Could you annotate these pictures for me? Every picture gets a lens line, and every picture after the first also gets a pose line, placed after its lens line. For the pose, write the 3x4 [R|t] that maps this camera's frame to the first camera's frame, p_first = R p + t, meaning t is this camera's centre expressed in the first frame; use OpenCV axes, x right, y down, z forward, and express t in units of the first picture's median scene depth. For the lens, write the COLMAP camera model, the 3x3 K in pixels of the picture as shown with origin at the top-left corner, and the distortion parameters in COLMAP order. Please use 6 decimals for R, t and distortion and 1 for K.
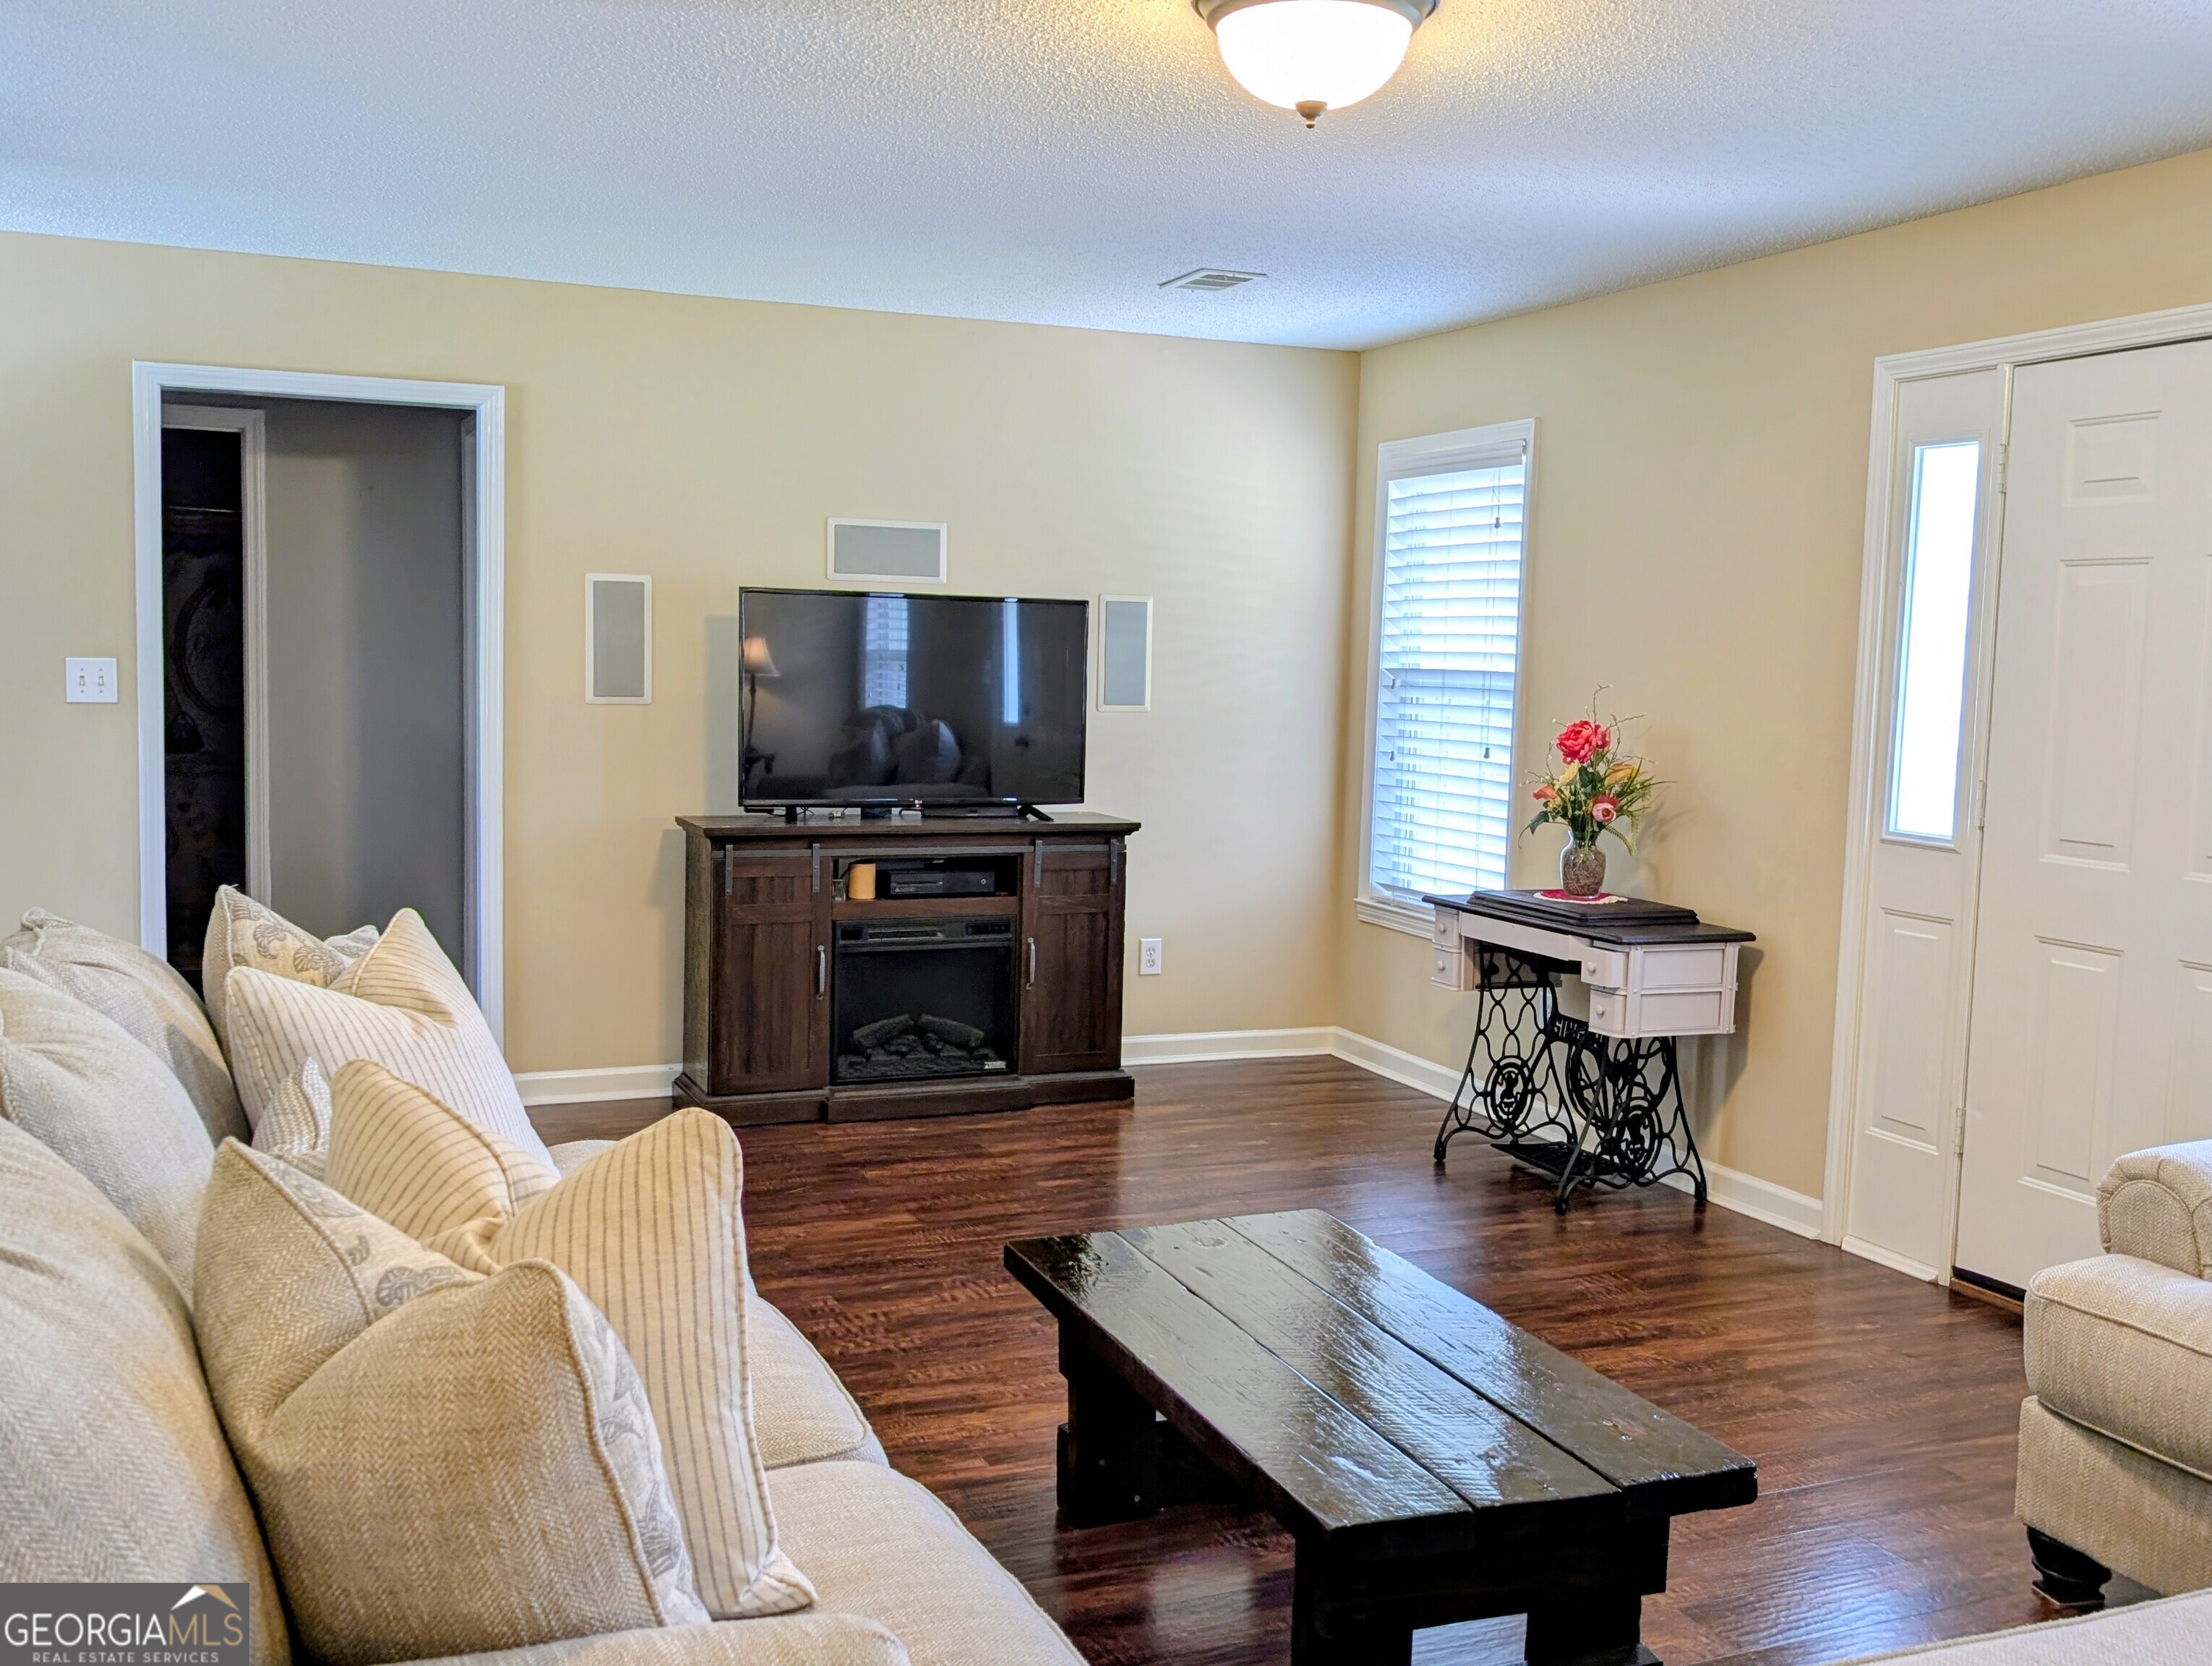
lens RADIAL K [[2068.4, 0, 1106.0], [0, 2068.4, 833.0], [0, 0, 1]] dist [0.005675, -0.016050]
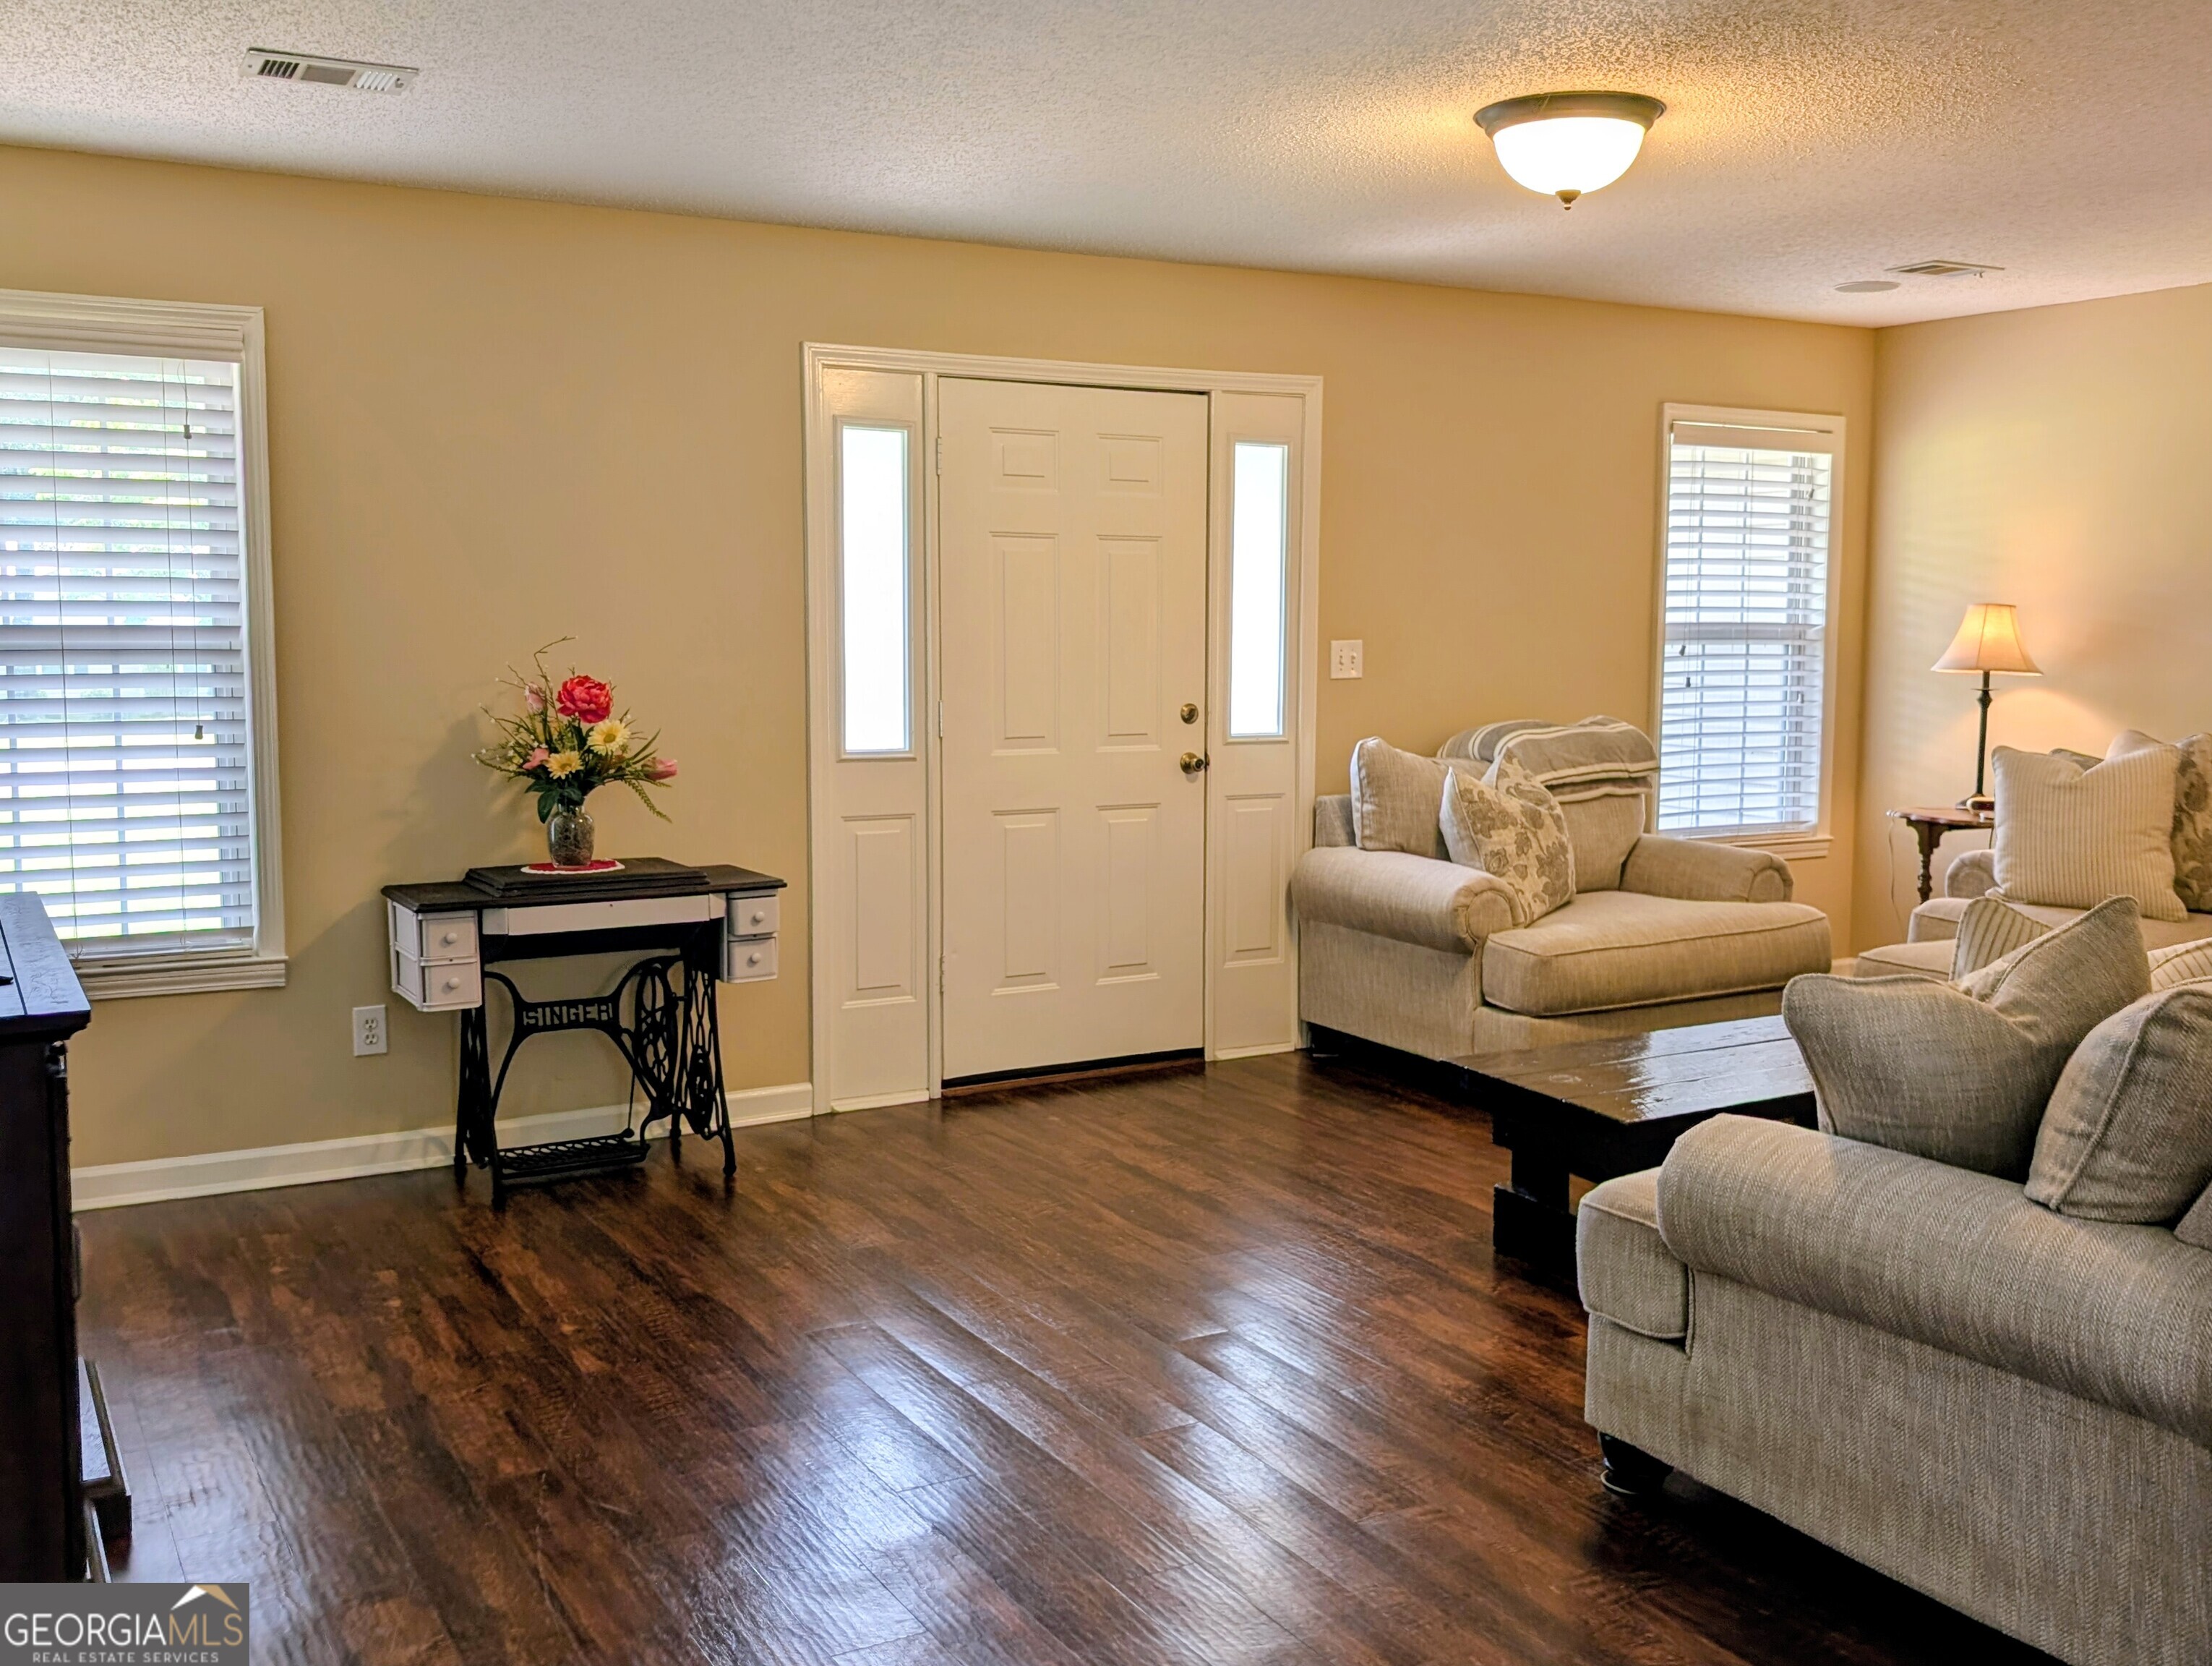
lens RADIAL K [[2068.4, 0, 1106.0], [0, 2068.4, 833.0], [0, 0, 1]] dist [0.005675, -0.016050]
pose [[-0.120381, -0.128423, 0.984386, -0.835436], [0.079807, 0.987136, 0.138541, -0.110017], [-0.989515, 0.095238, -0.108583, 1.015715]]
